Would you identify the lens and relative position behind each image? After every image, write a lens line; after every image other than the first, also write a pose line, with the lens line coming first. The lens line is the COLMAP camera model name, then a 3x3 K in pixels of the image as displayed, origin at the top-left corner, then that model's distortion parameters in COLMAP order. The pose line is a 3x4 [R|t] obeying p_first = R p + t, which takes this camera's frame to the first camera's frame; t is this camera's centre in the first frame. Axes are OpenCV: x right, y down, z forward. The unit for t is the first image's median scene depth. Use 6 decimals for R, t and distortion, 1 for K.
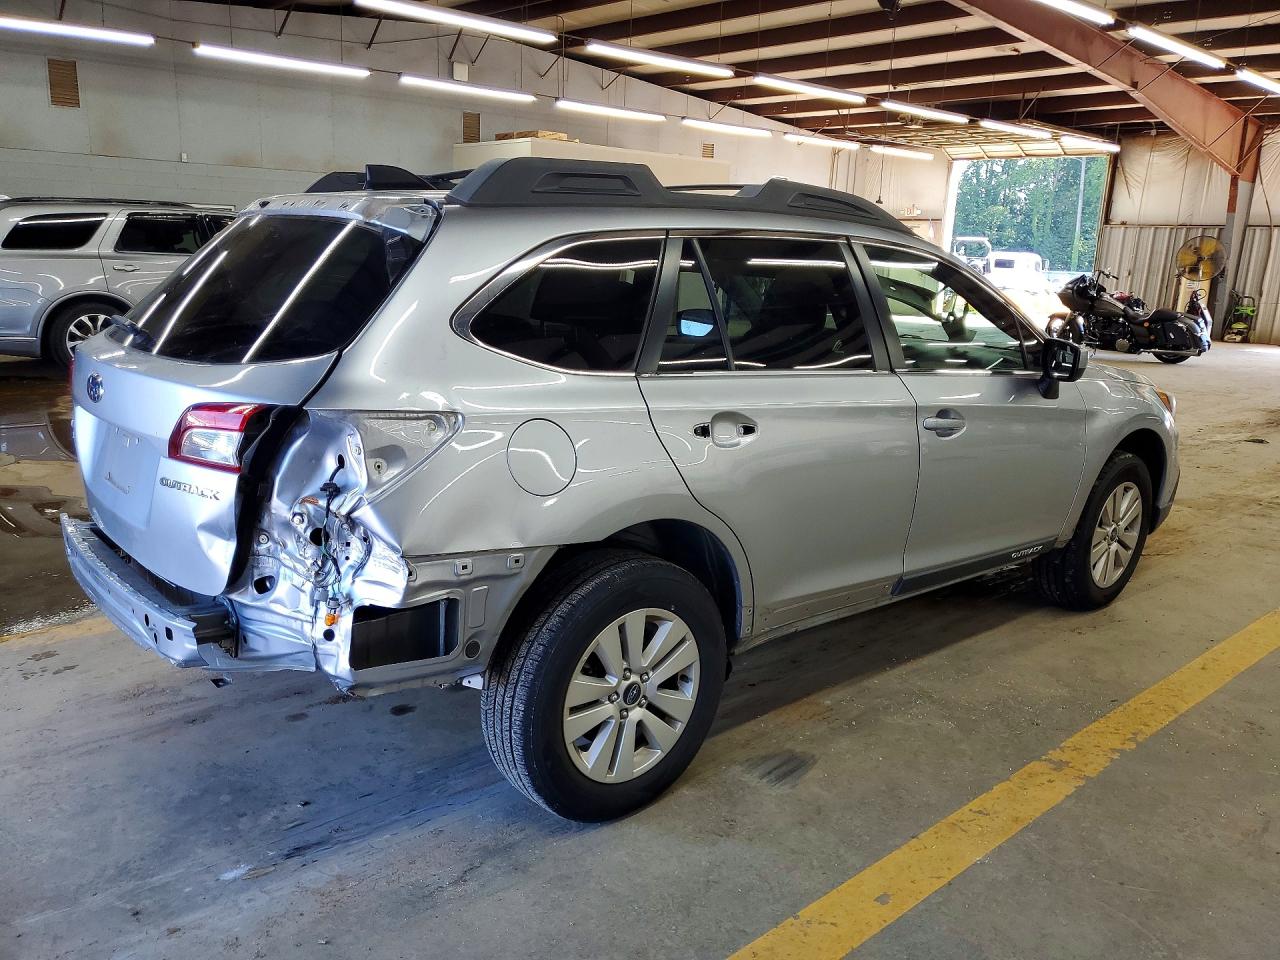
lens RADIAL K [[1036.6, 0, 631.6], [0, 1036.6, 480.4], [0, 0, 1]] dist [0.024060, -0.002132]
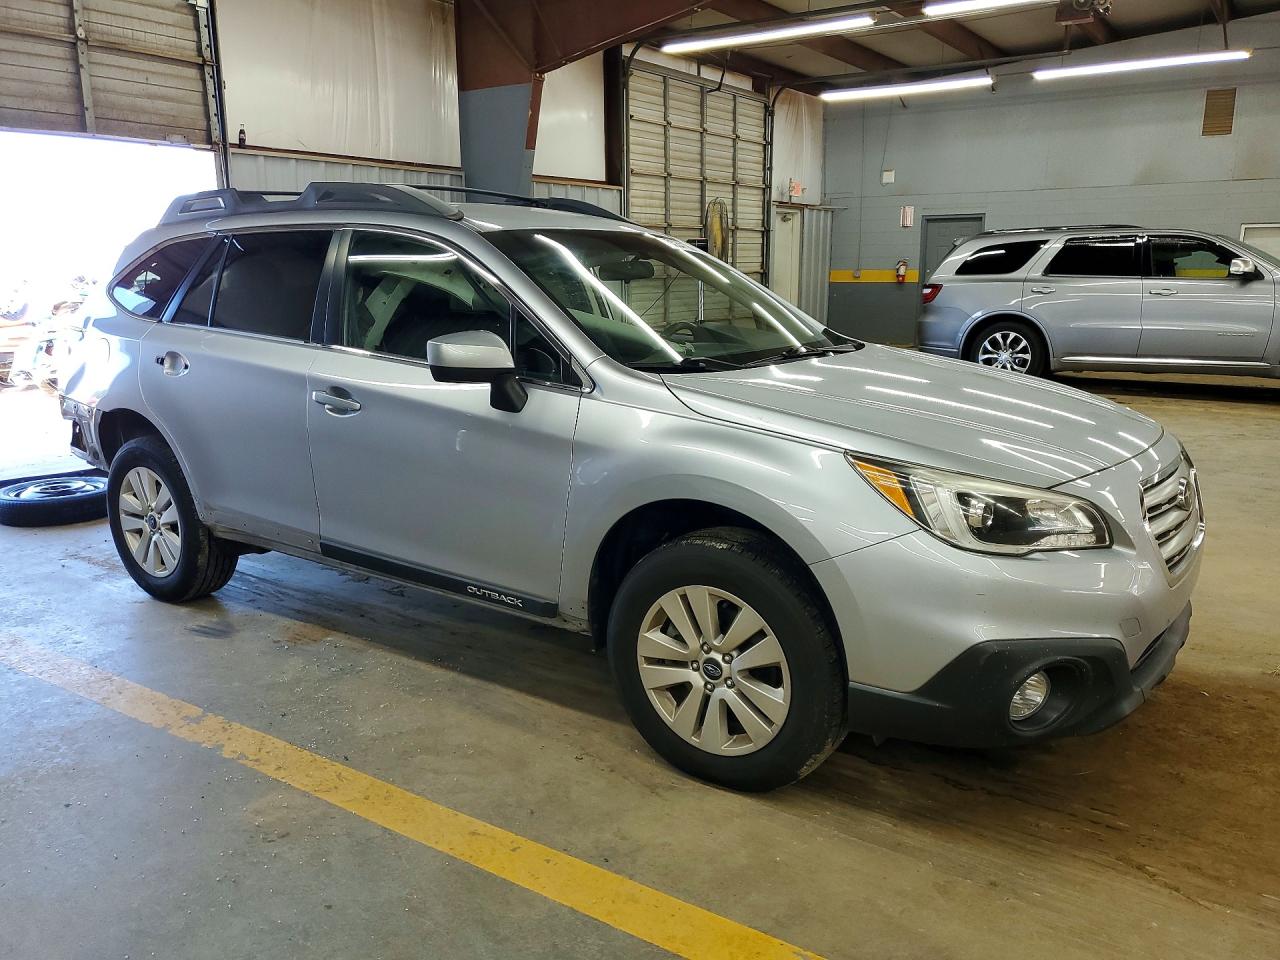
lens RADIAL K [[1036.6, 0, 631.6], [0, 1036.6, 480.4], [0, 0, 1]] dist [0.024060, -0.002132]
pose [[0.211331, 0.161968, -0.963901, 1.019812], [-0.201498, 0.972210, 0.119187, -0.118517], [0.956419, 0.169037, 0.238094, 0.787739]]
